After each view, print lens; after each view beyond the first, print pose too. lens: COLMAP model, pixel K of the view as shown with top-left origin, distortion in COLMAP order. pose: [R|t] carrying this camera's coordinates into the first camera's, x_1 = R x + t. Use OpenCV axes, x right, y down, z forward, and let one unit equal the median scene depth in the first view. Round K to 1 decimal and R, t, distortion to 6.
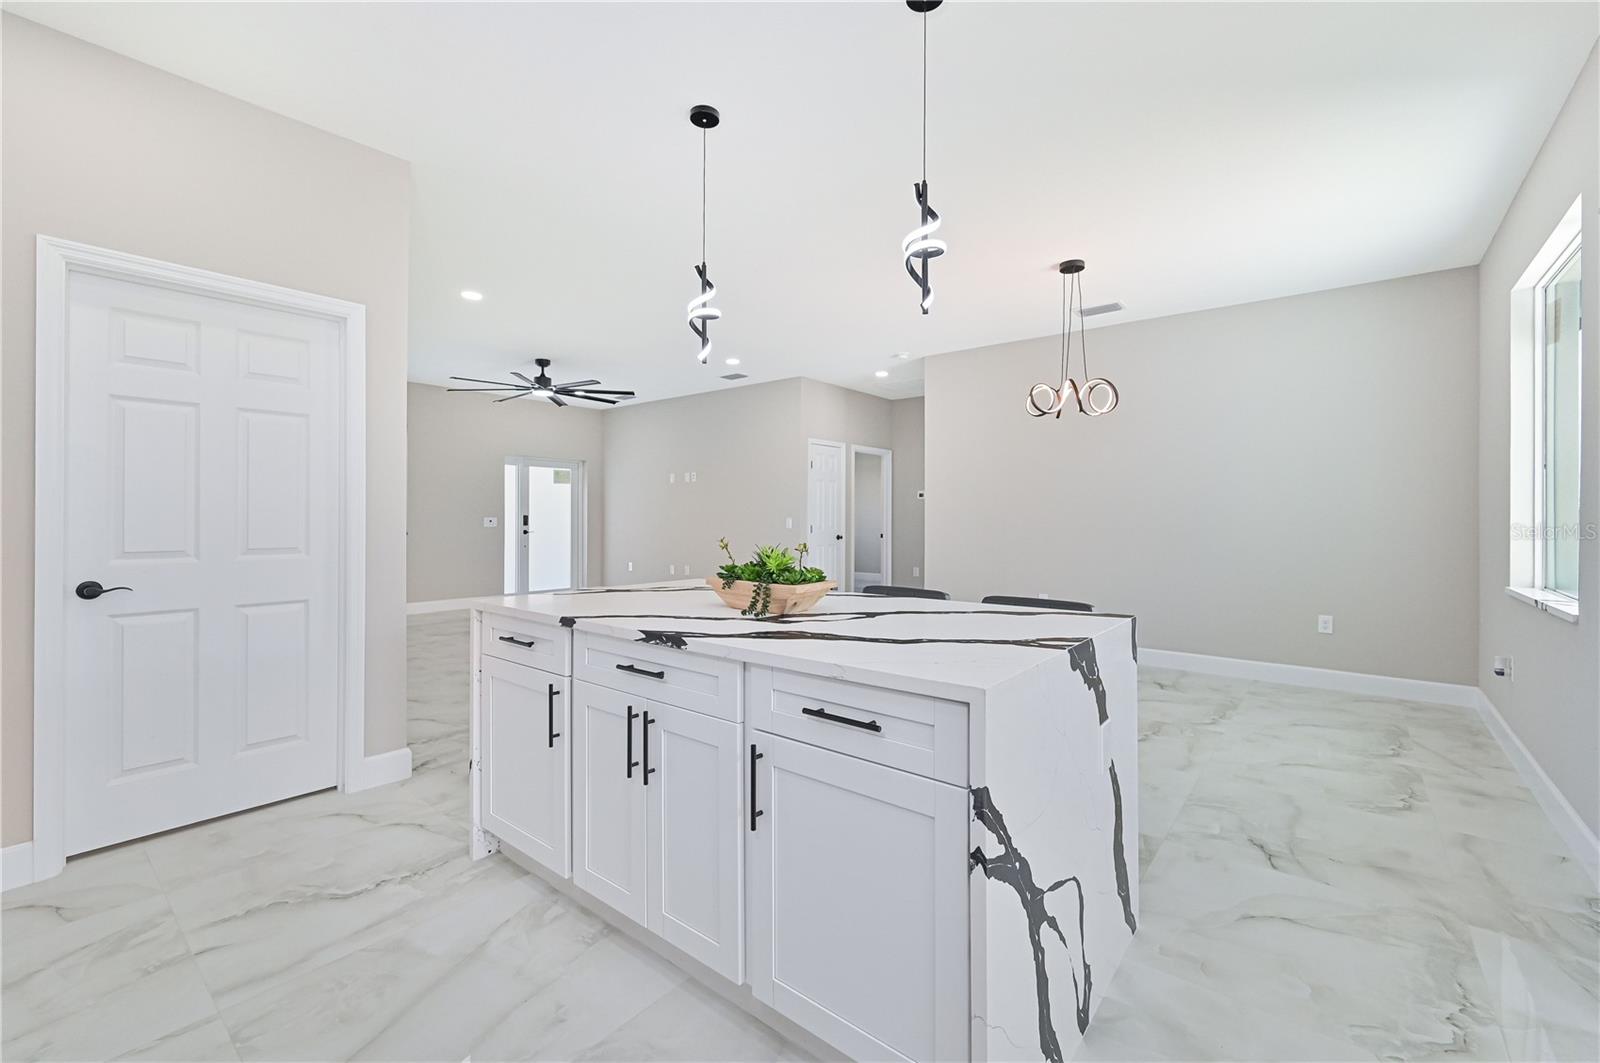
lens RADIAL K [[671.5, 0, 813.2], [0, 671.5, 519.3], [0, 0, 1]] dist [-0.007729, -0.000145]
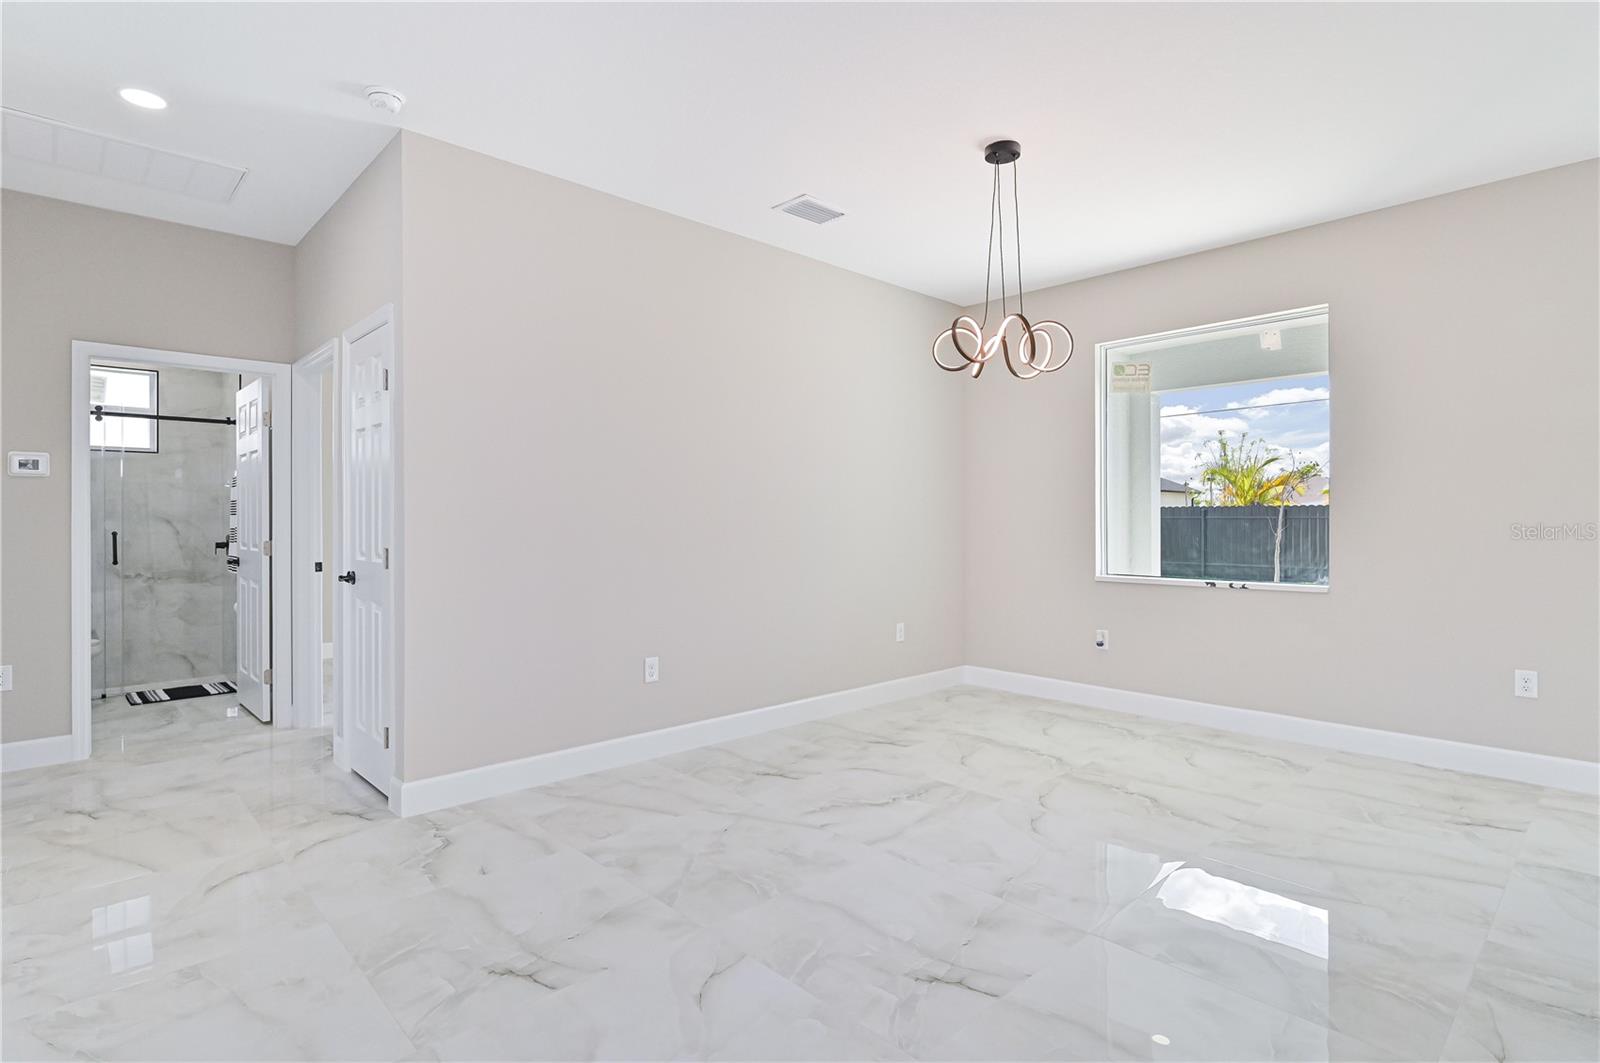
lens RADIAL K [[795.9, 0, 817.1], [0, 795.9, 521.6], [0, 0, 1]] dist [0.001938, -0.000881]
pose [[0.129837, 0.000202, 0.991535, -0.540490], [0.004849, 0.999988, -0.000839, -0.005851], [-0.991524, 0.004917, 0.129834, 1.334584]]
